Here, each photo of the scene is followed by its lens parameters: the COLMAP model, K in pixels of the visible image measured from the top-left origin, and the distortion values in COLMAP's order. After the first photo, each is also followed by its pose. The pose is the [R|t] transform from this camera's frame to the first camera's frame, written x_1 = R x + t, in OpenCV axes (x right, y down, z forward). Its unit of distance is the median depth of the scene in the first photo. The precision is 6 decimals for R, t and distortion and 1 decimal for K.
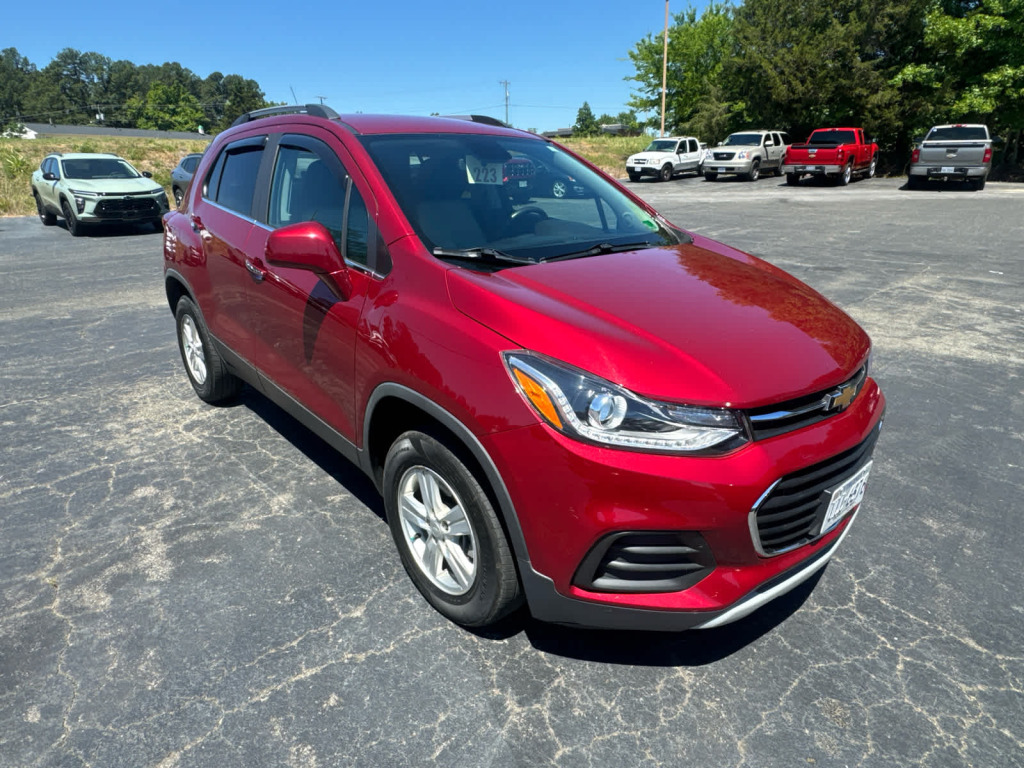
lens RADIAL K [[607.2, 0, 518.2], [0, 607.2, 383.8], [0, 0, 1]] dist [-0.008648, 0.002407]
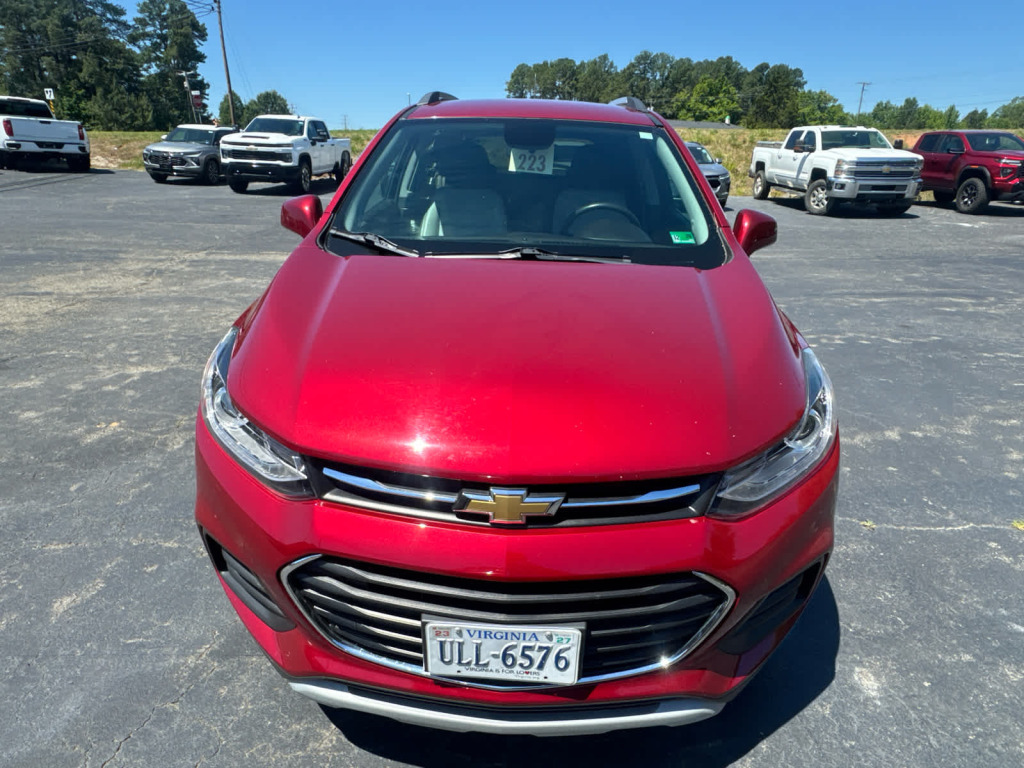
lens RADIAL K [[607.2, 0, 508.5], [0, 607.2, 378.1], [0, 0, 1]] dist [-0.008648, 0.002407]
pose [[0.717040, 0.262414, -0.645749, 0.830559], [-0.258297, 0.960504, 0.103508, -0.162007], [0.647407, 0.092576, 0.756501, 0.431964]]
